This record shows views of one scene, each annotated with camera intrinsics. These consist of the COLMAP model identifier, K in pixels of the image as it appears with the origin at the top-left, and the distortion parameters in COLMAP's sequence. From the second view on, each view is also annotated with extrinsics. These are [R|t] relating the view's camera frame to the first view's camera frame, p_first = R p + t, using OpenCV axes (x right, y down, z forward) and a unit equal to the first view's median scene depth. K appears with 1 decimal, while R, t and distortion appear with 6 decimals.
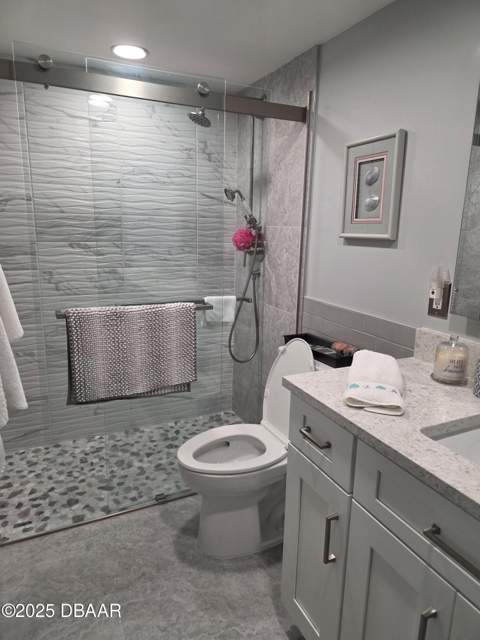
lens RADIAL K [[423.1, 0, 243.5], [0, 423.1, 320.4], [0, 0, 1]] dist [0.014184, -0.021006]
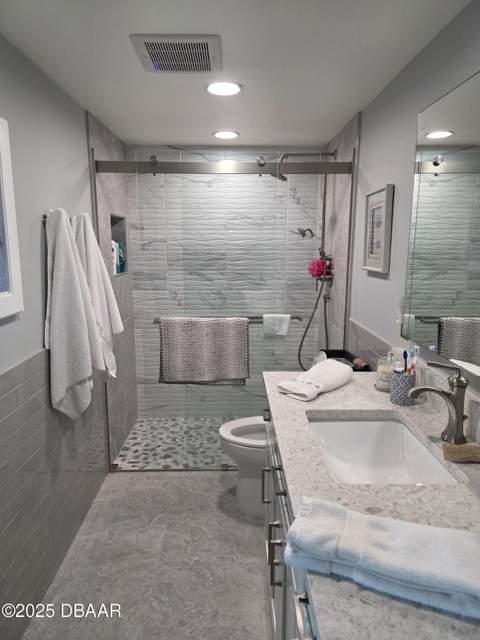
lens RADIAL K [[423.1, 0, 236.9], [0, 423.1, 318.4], [0, 0, 1]] dist [0.014184, -0.021006]
pose [[0.903029, 0.050364, -0.426618, 0.389327], [-0.072510, 0.996724, -0.035816, 0.008845], [0.423416, 0.063277, 0.903723, -0.200740]]
